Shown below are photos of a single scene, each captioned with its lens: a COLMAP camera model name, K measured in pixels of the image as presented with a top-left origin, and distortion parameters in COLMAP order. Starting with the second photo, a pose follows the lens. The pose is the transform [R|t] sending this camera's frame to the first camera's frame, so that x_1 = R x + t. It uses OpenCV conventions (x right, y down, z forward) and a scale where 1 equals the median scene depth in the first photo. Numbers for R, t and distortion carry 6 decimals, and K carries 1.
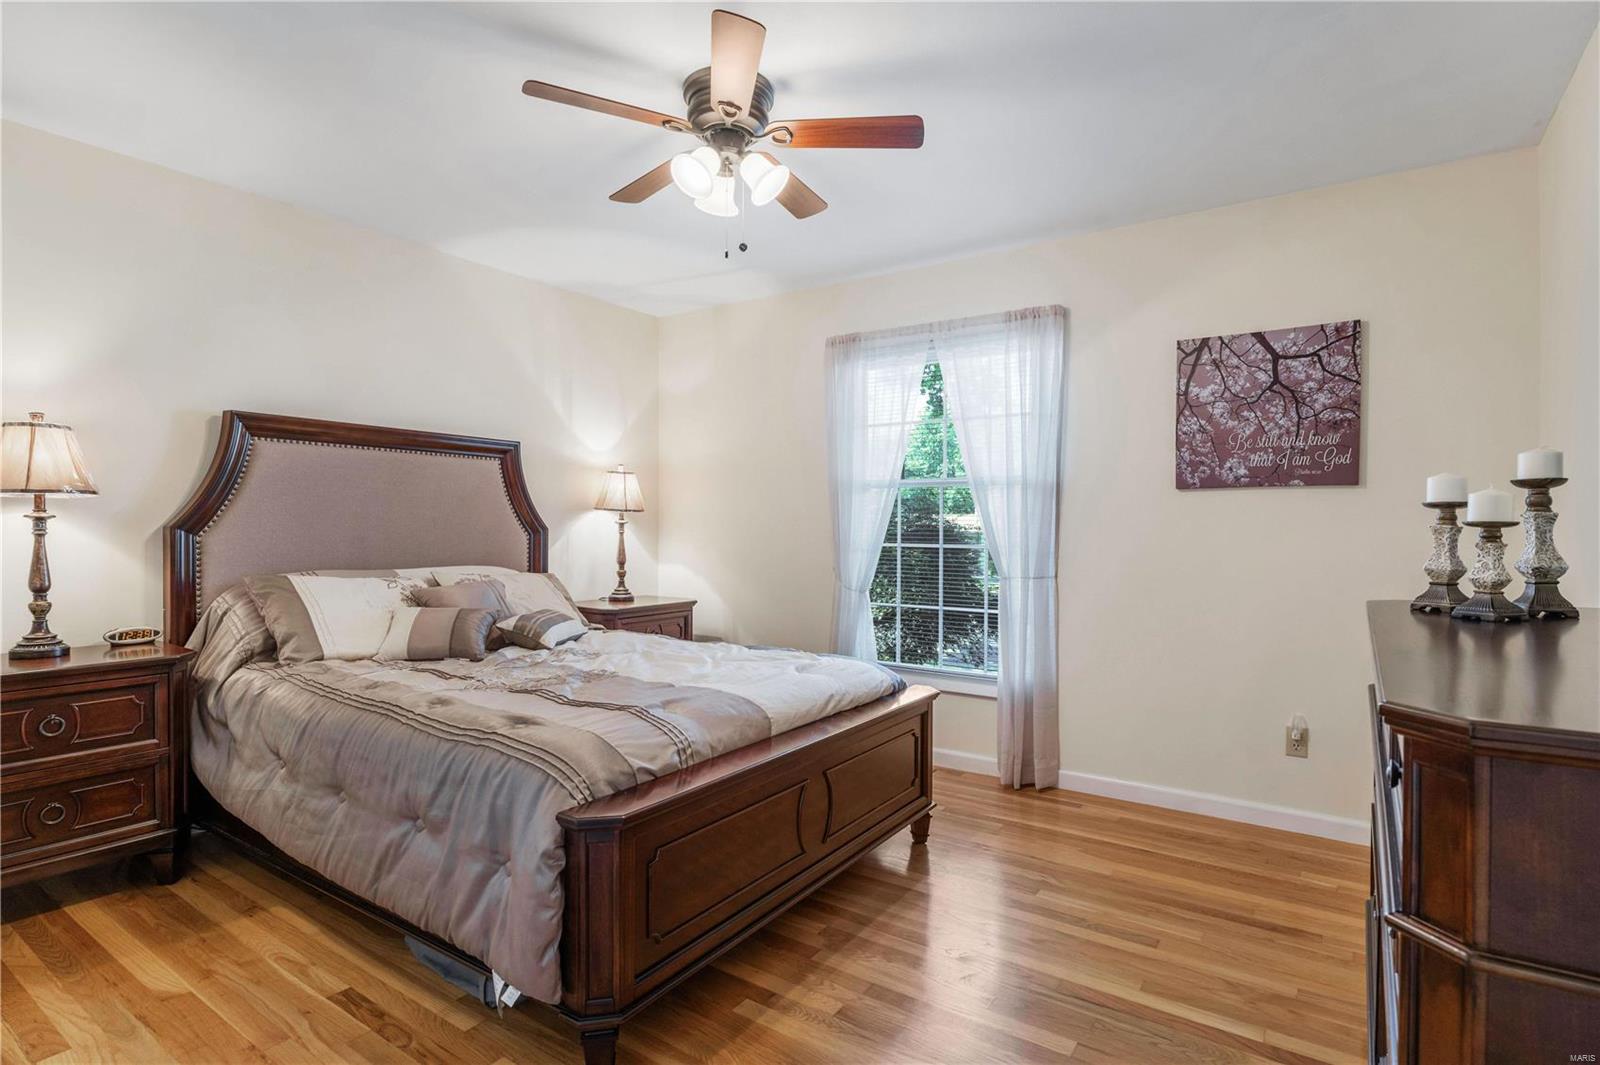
lens RADIAL K [[794.7, 0, 795.8], [0, 794.7, 528.8], [0, 0, 1]] dist [-0.001128, -0.000096]
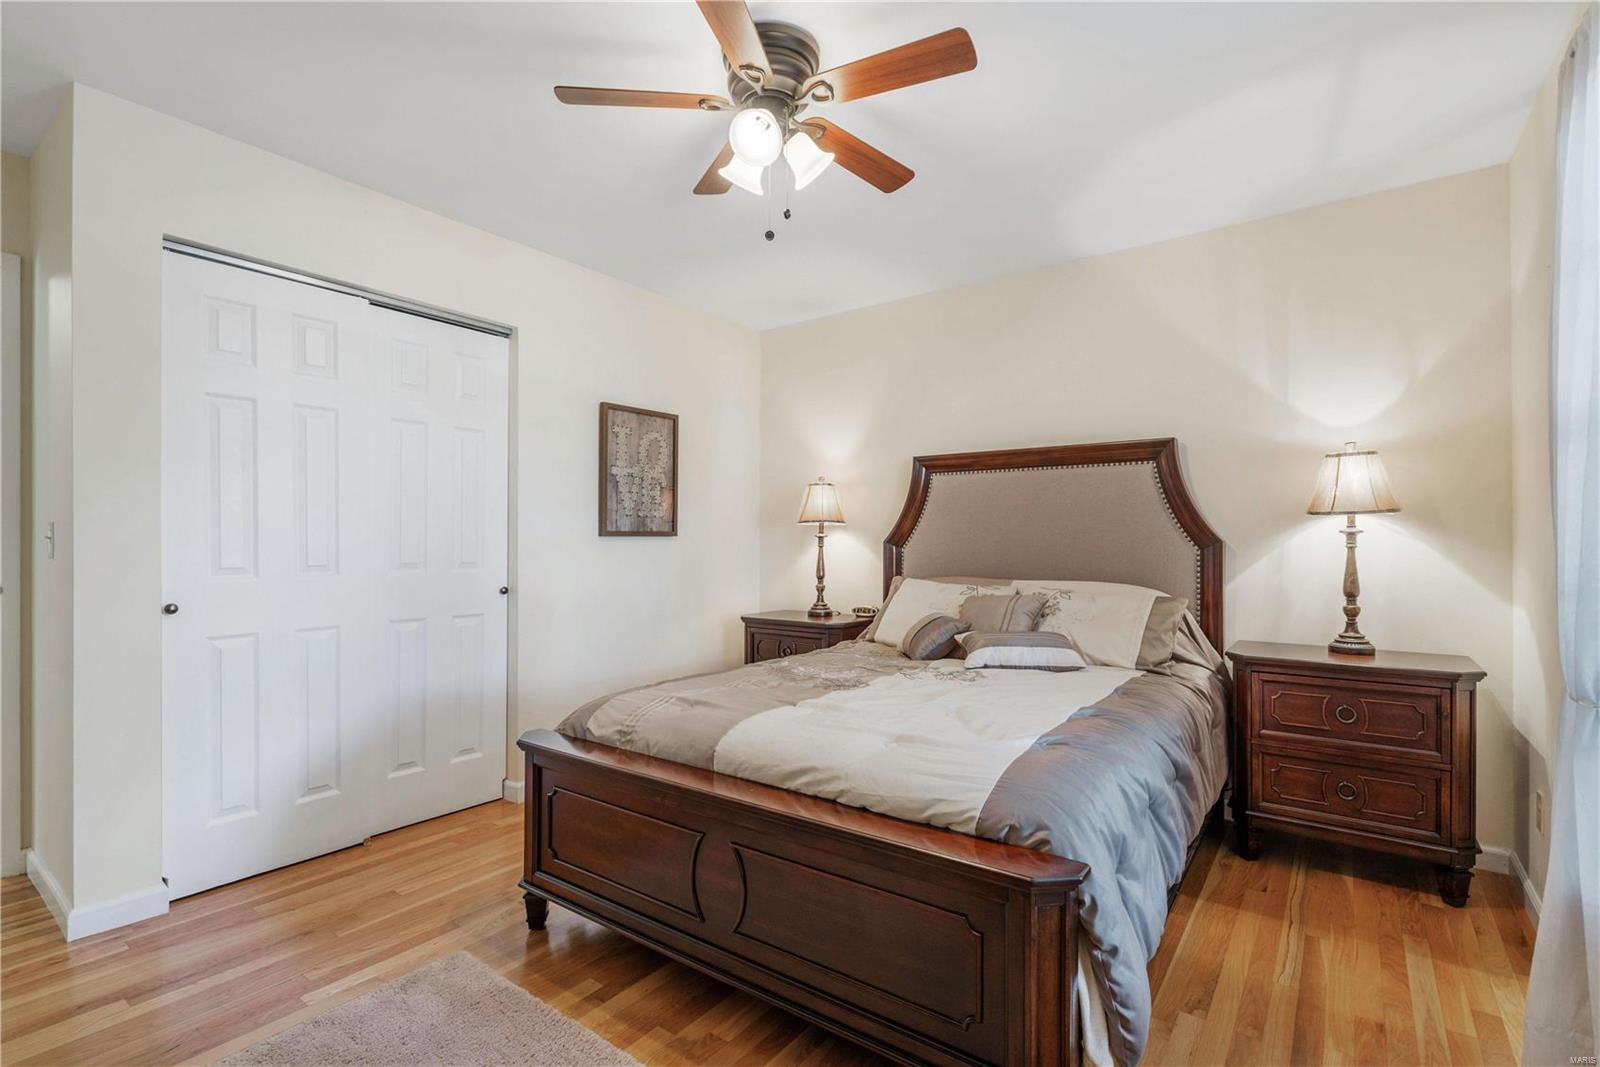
lens RADIAL K [[743.6, 0, 797.9], [0, 743.6, 526.0], [0, 0, 1]] dist [0.002187, 0.000303]
pose [[-0.020070, -0.018871, -0.999620, 0.440123], [-0.004806, 0.999812, -0.018778, 0.000020], [0.999787, 0.004428, -0.020157, 0.603003]]
